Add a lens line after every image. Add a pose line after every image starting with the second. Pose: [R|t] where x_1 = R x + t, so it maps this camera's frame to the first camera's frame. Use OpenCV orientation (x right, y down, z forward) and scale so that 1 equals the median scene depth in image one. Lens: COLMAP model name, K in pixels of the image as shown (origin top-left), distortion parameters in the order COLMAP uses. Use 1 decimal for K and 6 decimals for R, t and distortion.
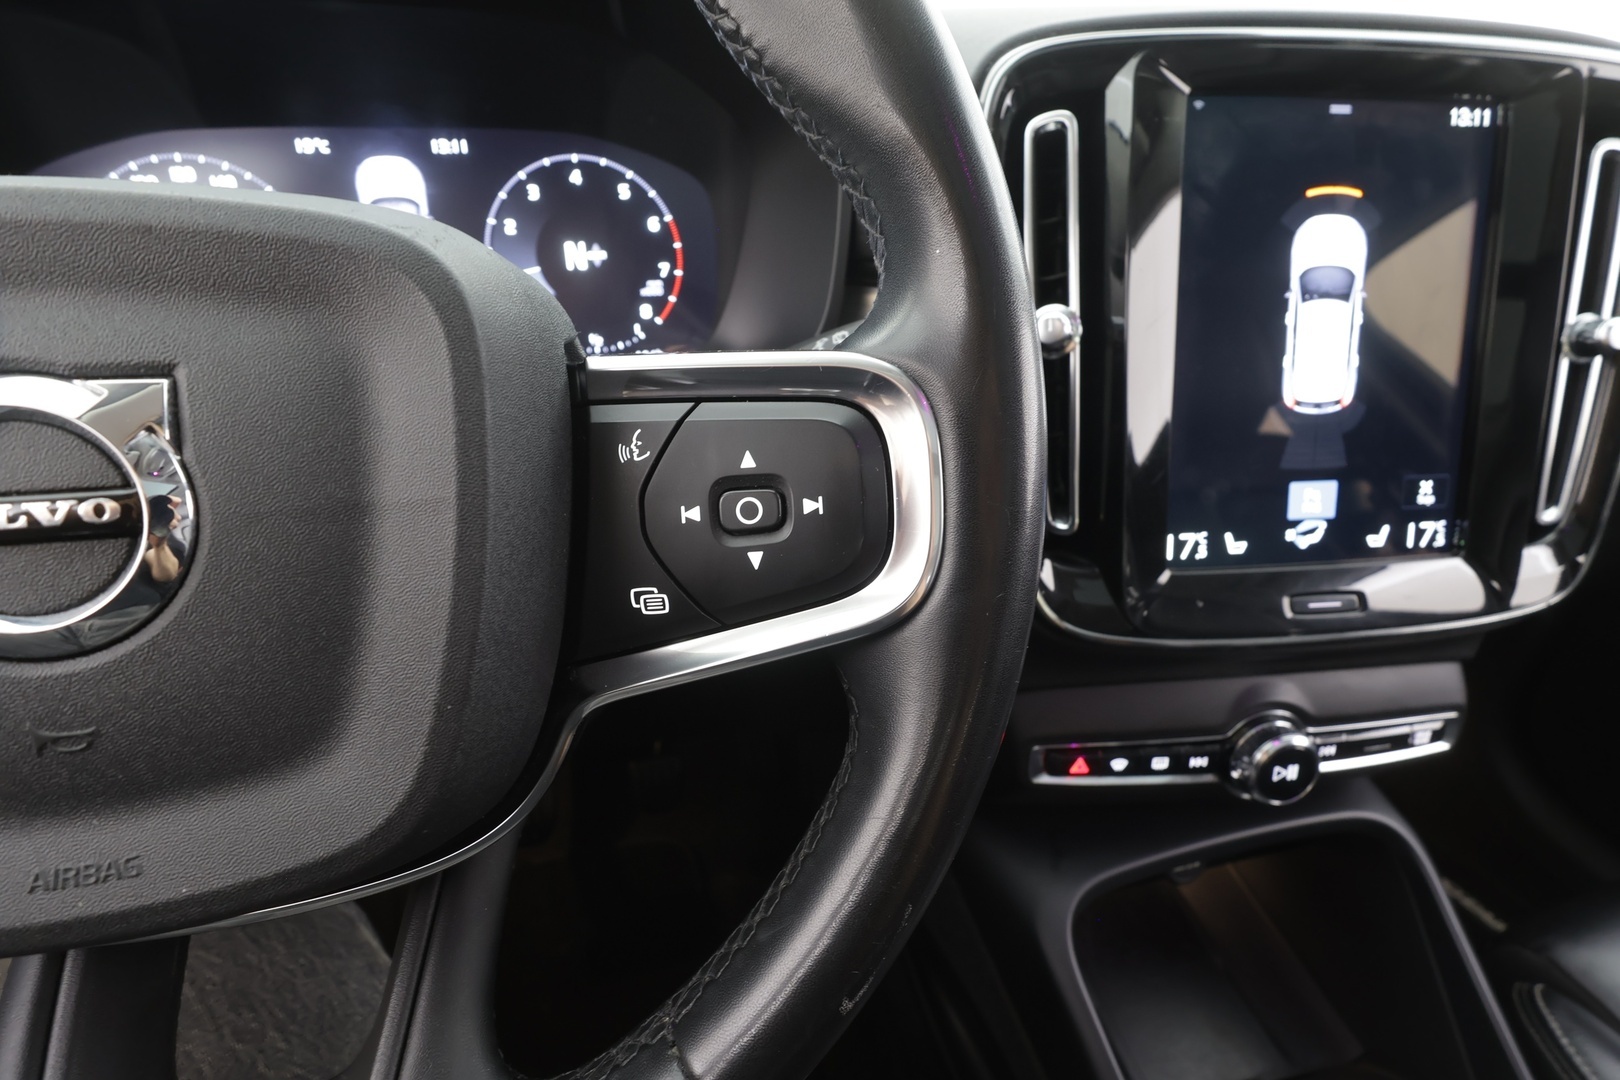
lens RADIAL K [[759.8, 0, 810.0], [0, 759.8, 540.0], [0, 0, 1]] dist [-0.004244, -0.001067]
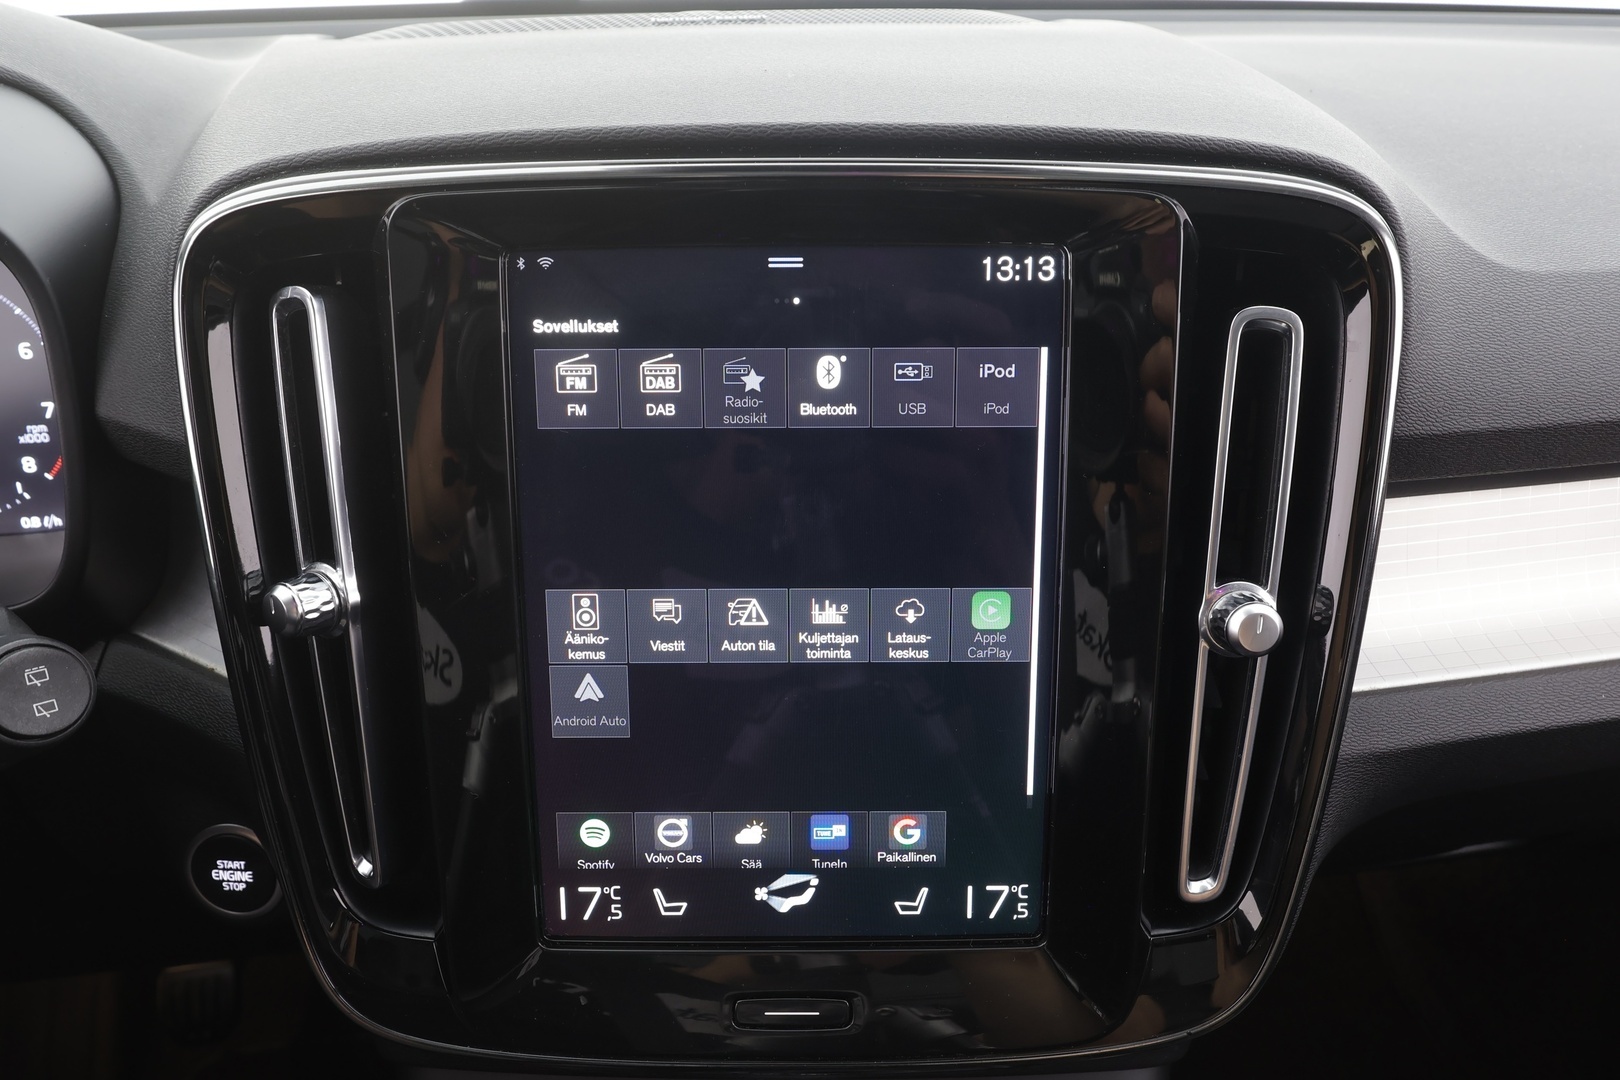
lens RADIAL K [[1008.1, 0, 810.0], [0, 1008.1, 540.0], [0, 0, 1]] dist [-0.005278, -0.001815]
pose [[0.992784, 0.042476, -0.112144, 0.703741], [-0.042506, 0.999094, 0.002131, -0.289059], [0.112133, 0.002651, 0.993690, 0.139131]]
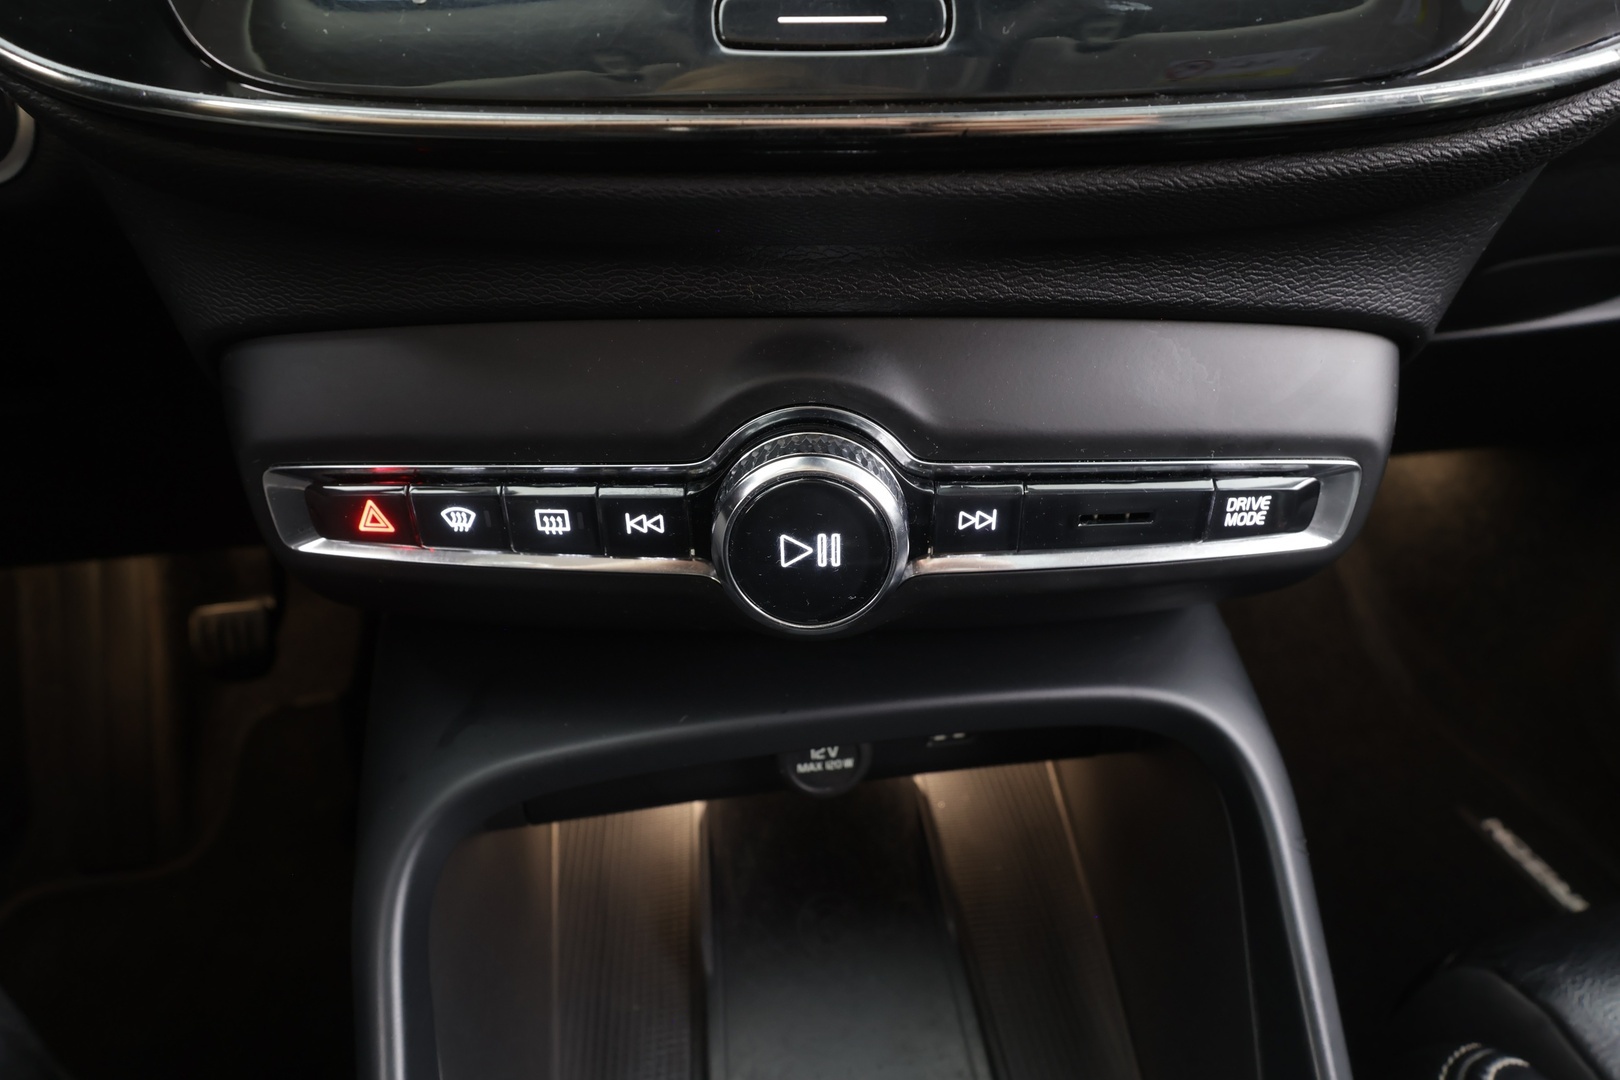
lens RADIAL K [[790.5, 0, 810.0], [0, 790.5, 540.0], [0, 0, 1]] dist [0.000275, 0.000005]
pose [[0.994078, 0.054682, -0.093905, 0.645393], [-0.041994, 0.990341, 0.132143, 0.240555], [0.100224, -0.127417, 0.986773, 0.578554]]
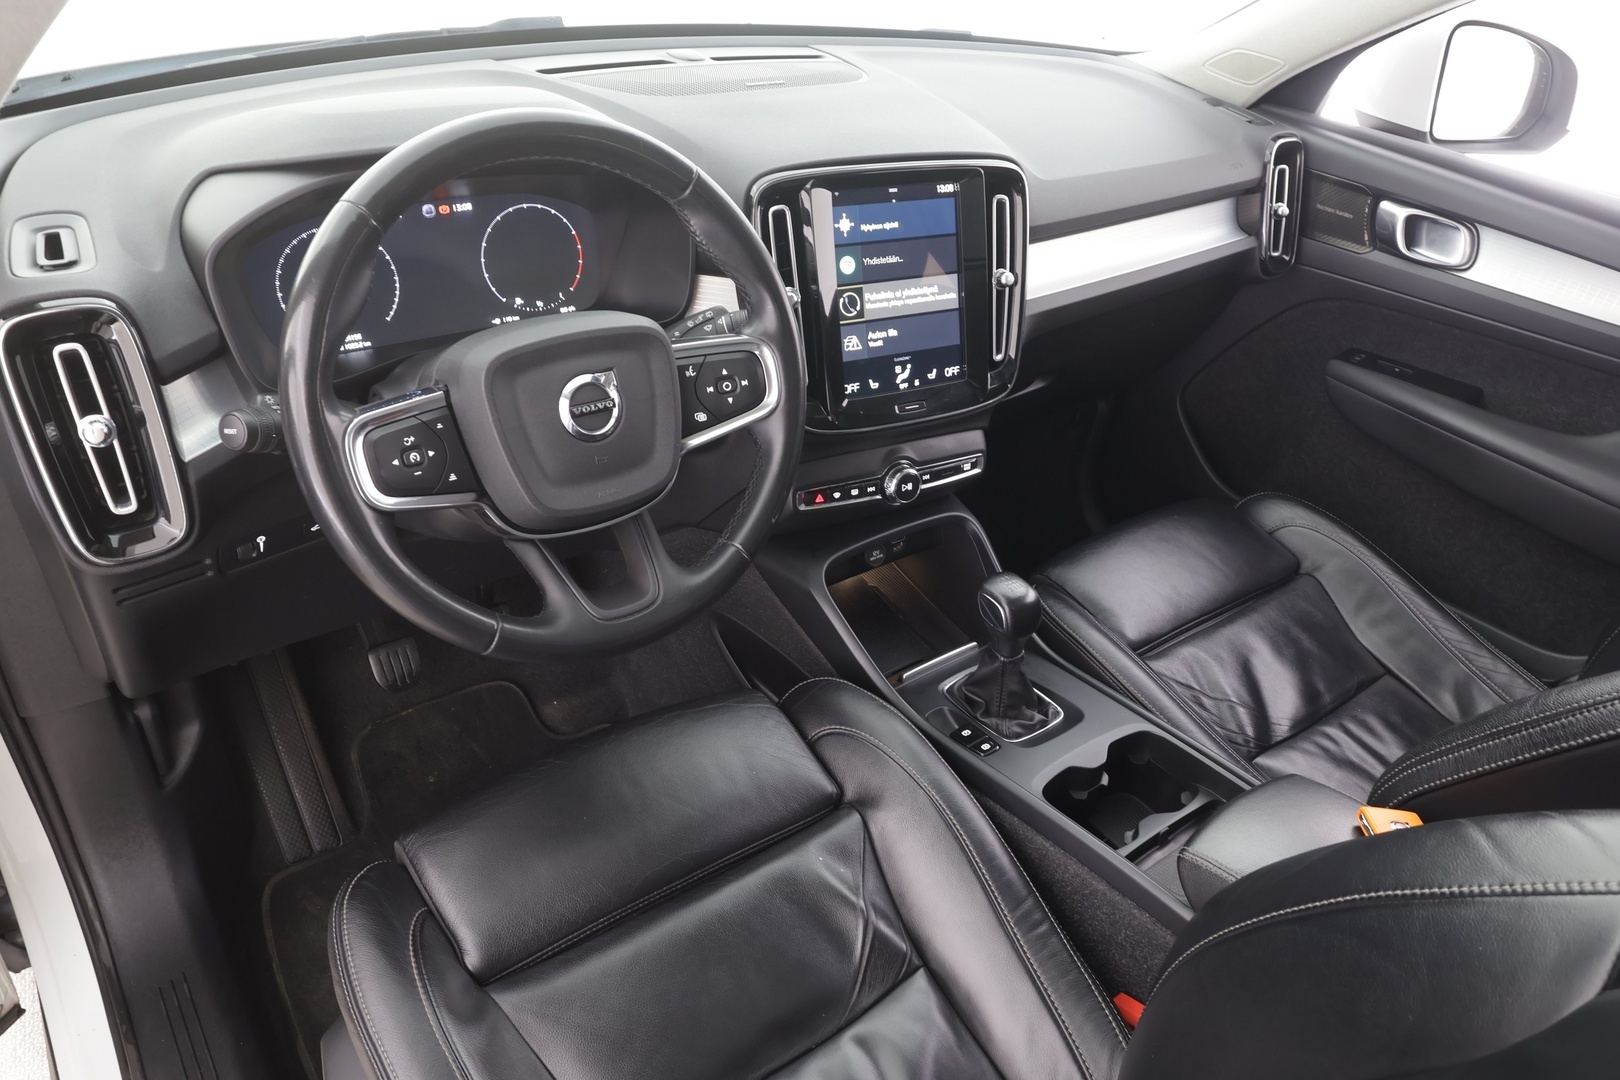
lens RADIAL K [[1107.1, 0, 810.0], [0, 1107.1, 540.0], [0, 0, 1]] dist [0.000936, 0.000290]
pose [[0.921463, -0.149319, 0.358623, -0.772017], [0.111688, 0.986030, 0.123576, 0.032138], [-0.372065, -0.073816, 0.925267, -1.800308]]
